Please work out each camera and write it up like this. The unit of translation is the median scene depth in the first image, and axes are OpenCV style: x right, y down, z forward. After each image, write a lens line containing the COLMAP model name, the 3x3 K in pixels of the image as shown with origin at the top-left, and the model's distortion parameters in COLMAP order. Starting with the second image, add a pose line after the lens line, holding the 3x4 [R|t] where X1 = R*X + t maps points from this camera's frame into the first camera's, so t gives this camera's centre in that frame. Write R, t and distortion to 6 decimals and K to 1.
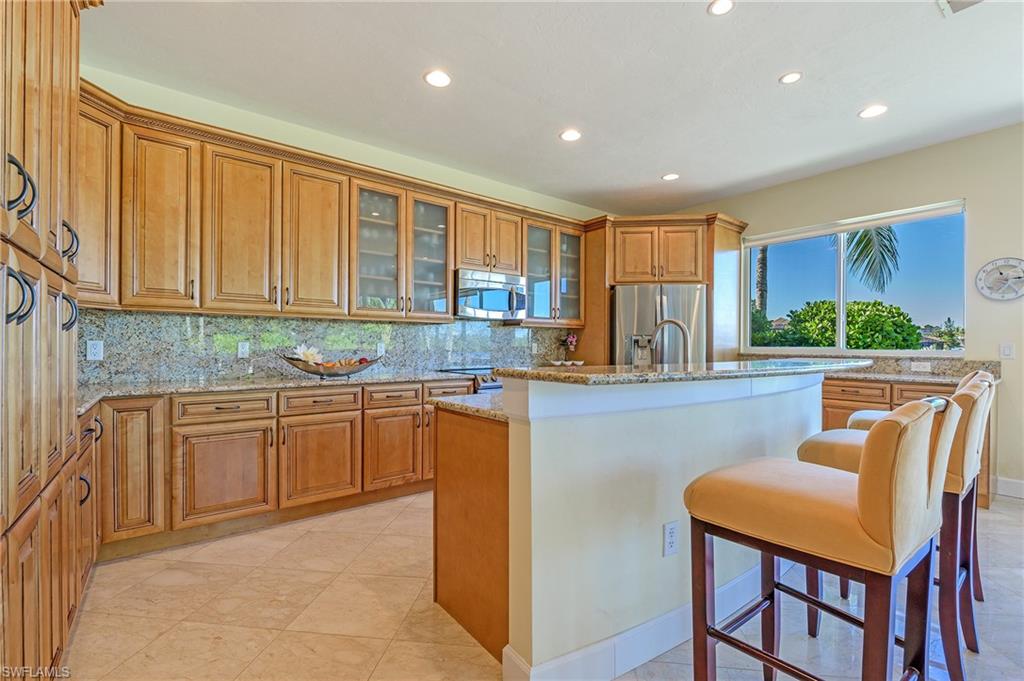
lens RADIAL K [[440.9, 0, 507.2], [0, 440.9, 344.3], [0, 0, 1]] dist [0.001844, -0.001226]
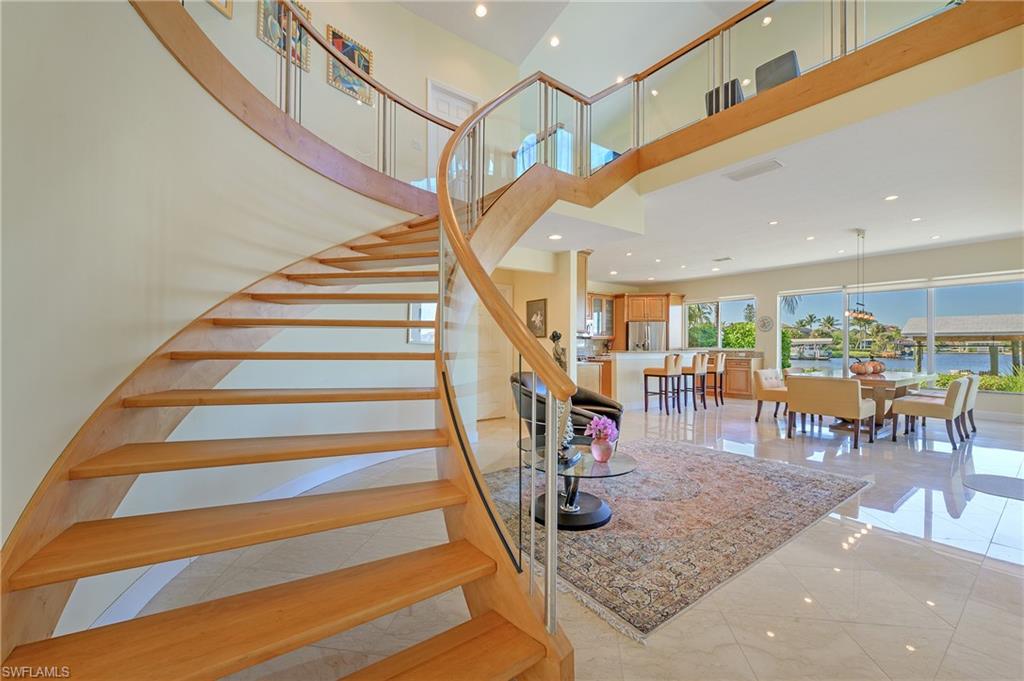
lens RADIAL K [[440.9, 0, 517.6], [0, 440.9, 342.0], [0, 0, 1]] dist [0.001844, -0.001226]
pose [[0.999941, -0.002588, 0.010563, -0.374664], [0.002693, 0.999947, -0.009970, -0.001604], [-0.010537, 0.009998, 0.999895, -1.357654]]
